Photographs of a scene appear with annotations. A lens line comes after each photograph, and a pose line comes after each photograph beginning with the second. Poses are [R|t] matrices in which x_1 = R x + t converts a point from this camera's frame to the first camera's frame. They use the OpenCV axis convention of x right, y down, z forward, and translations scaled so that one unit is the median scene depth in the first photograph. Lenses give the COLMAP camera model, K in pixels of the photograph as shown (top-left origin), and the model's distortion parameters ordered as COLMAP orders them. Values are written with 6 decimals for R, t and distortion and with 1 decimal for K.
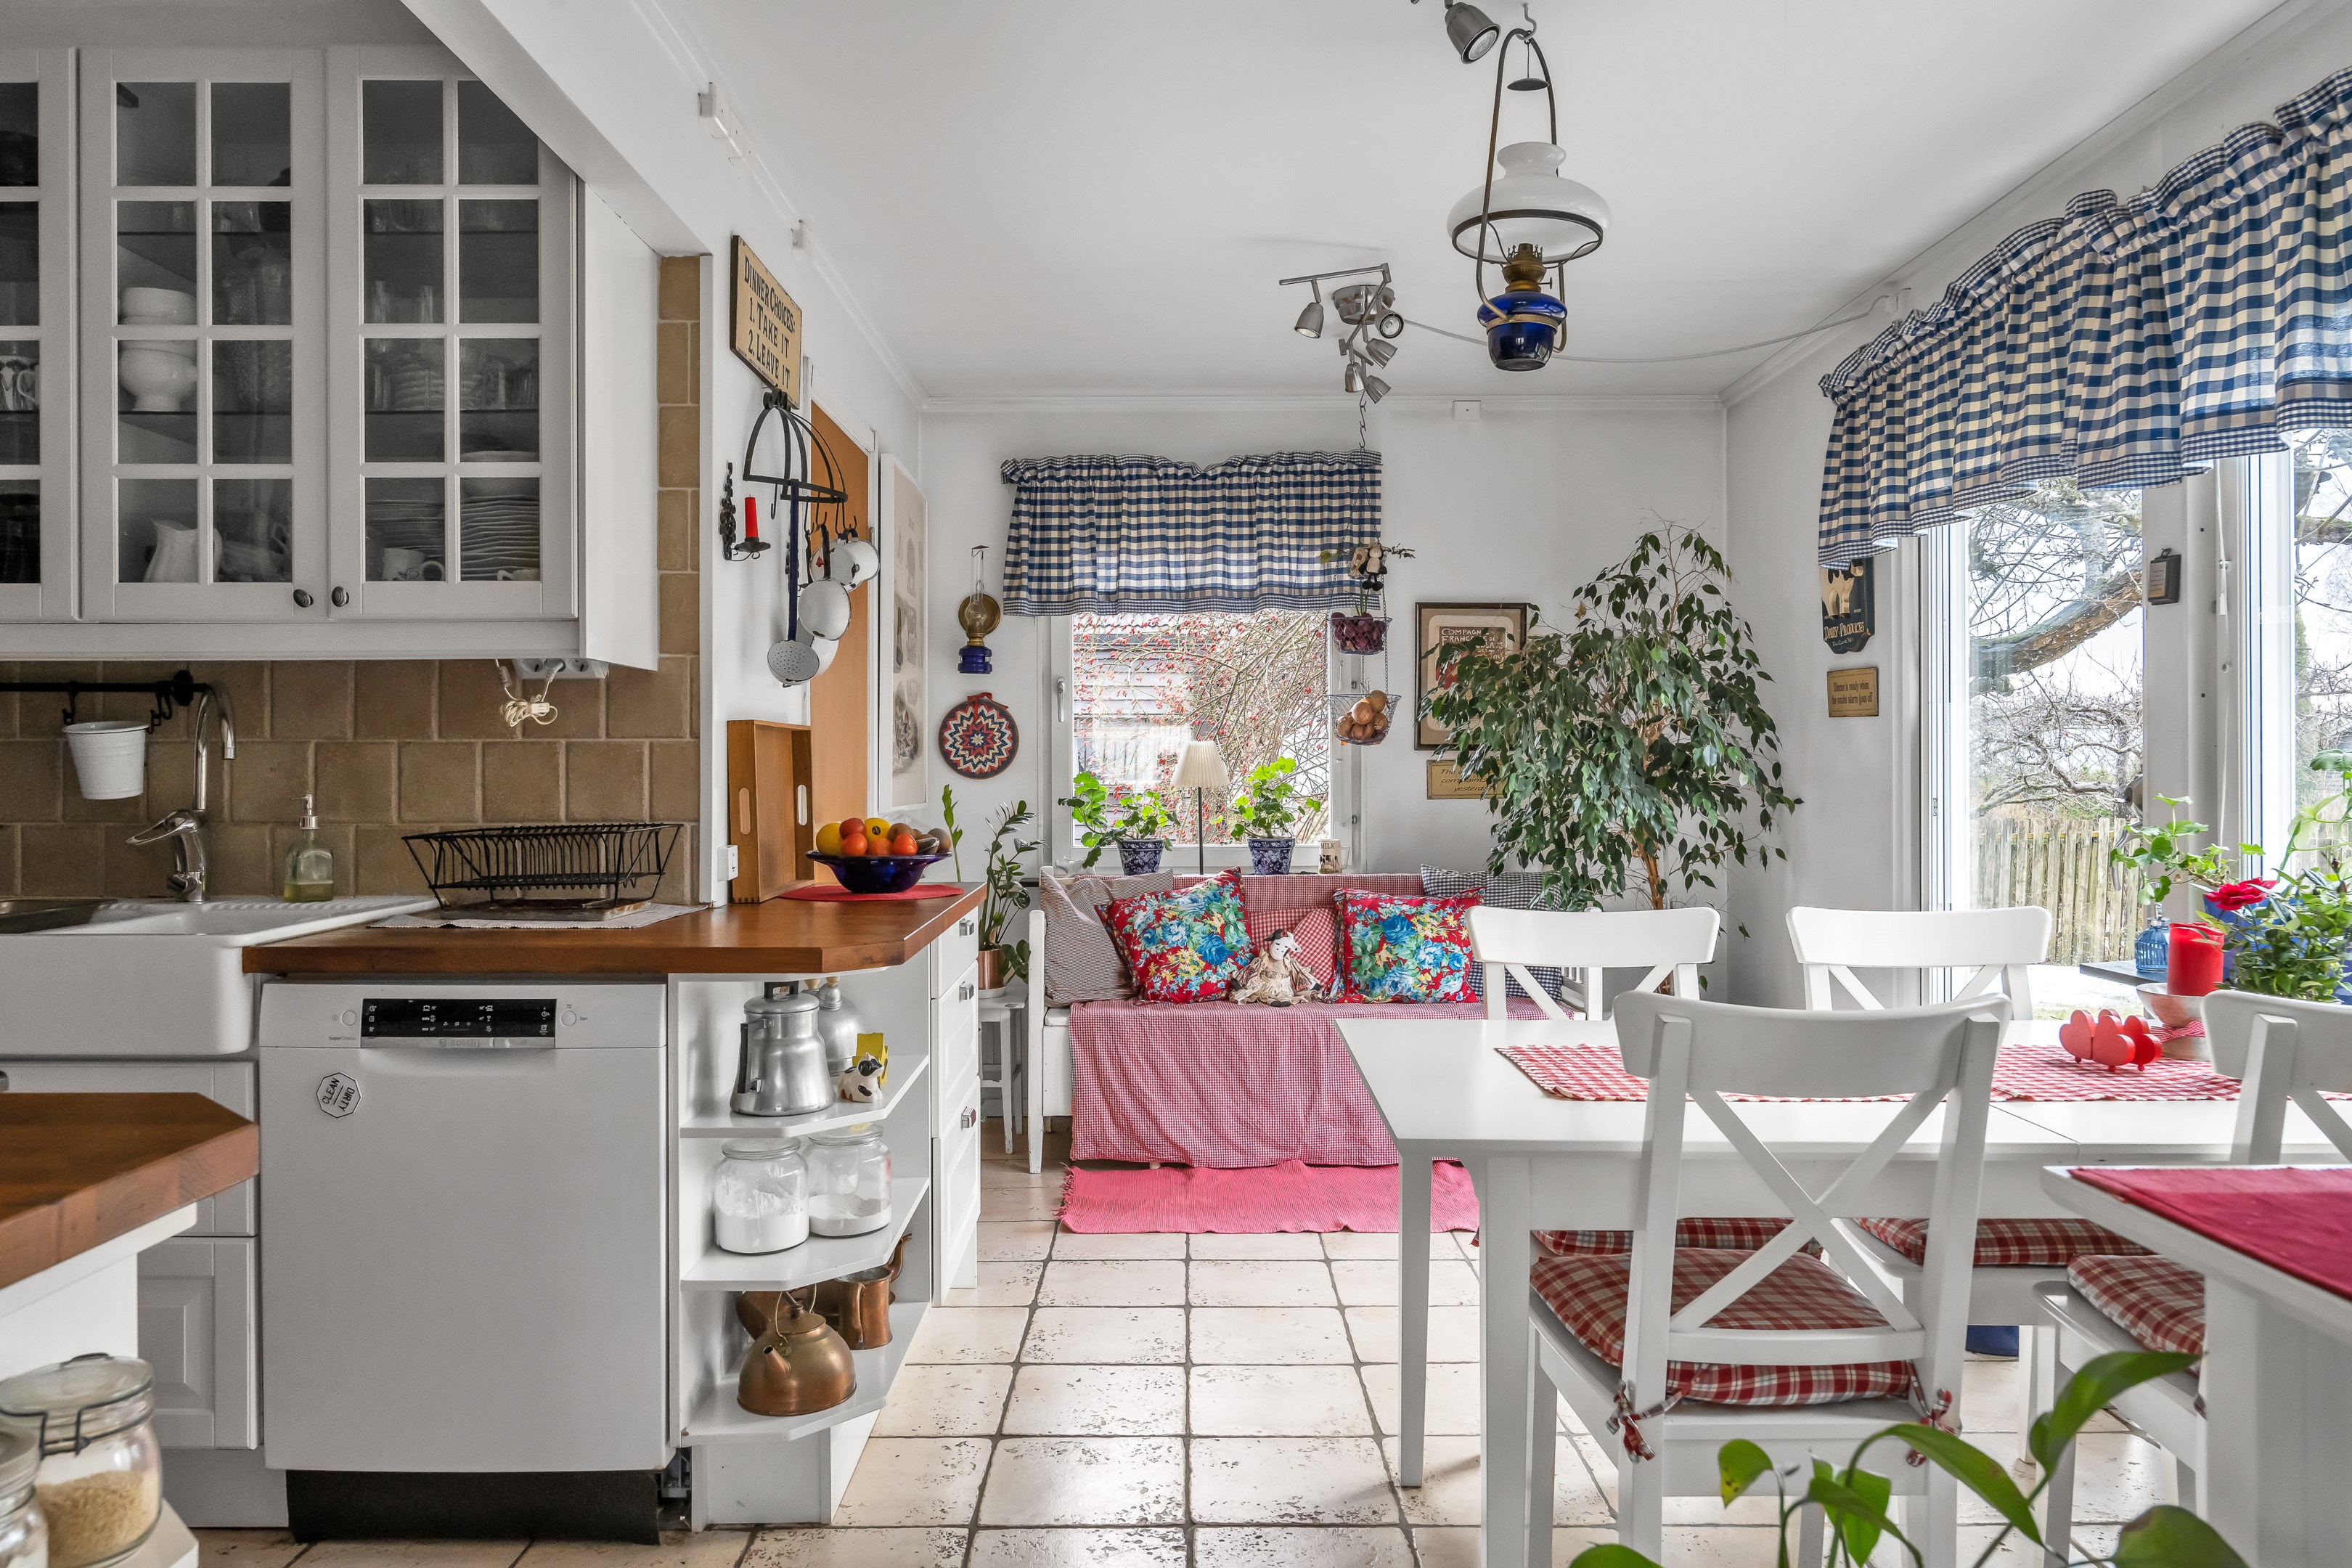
lens RADIAL K [[1595.7, 0, 1176.0], [0, 1595.7, 784.0], [0, 0, 1]] dist [-0.003456, -0.000904]
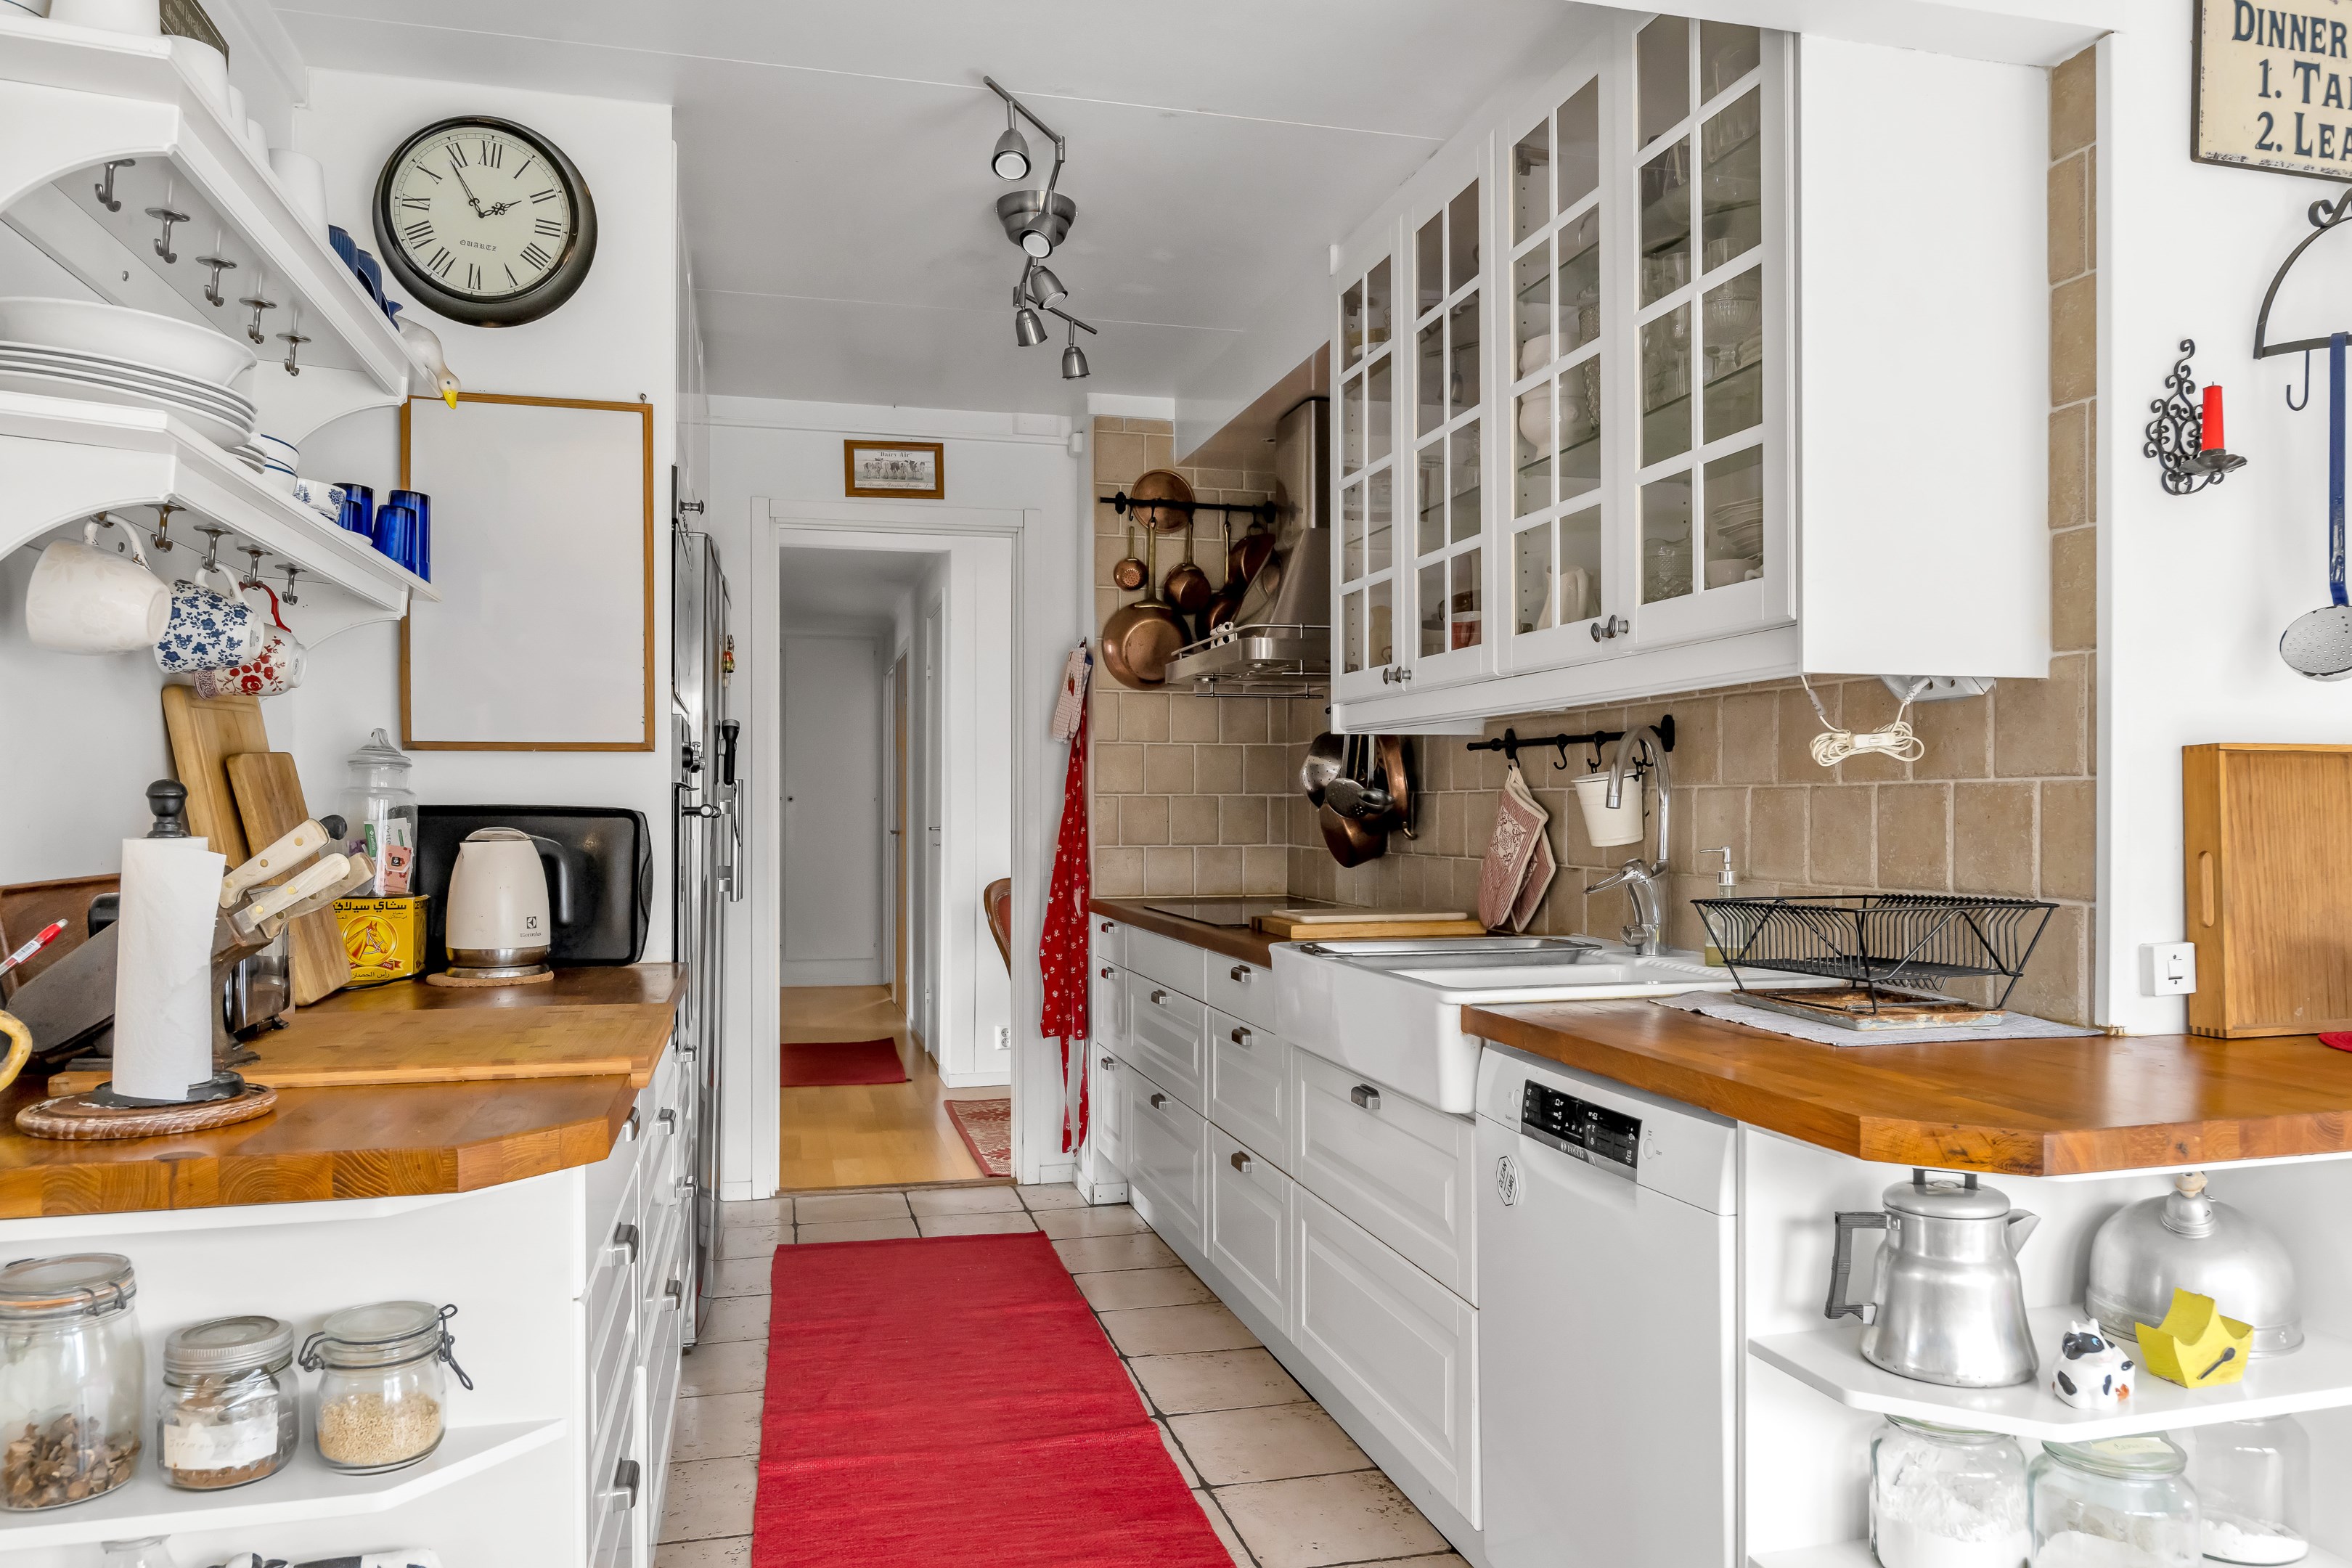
lens RADIAL K [[1611.4, 0, 1178.5], [0, 1611.4, 810.0], [0, 0, 1]] dist [0.000317, -0.001683]
pose [[0.251345, 0.001600, -0.967896, 0.260470], [-0.008911, 0.999960, -0.000661, -0.011041], [0.967857, 0.008791, 0.251349, 0.489757]]
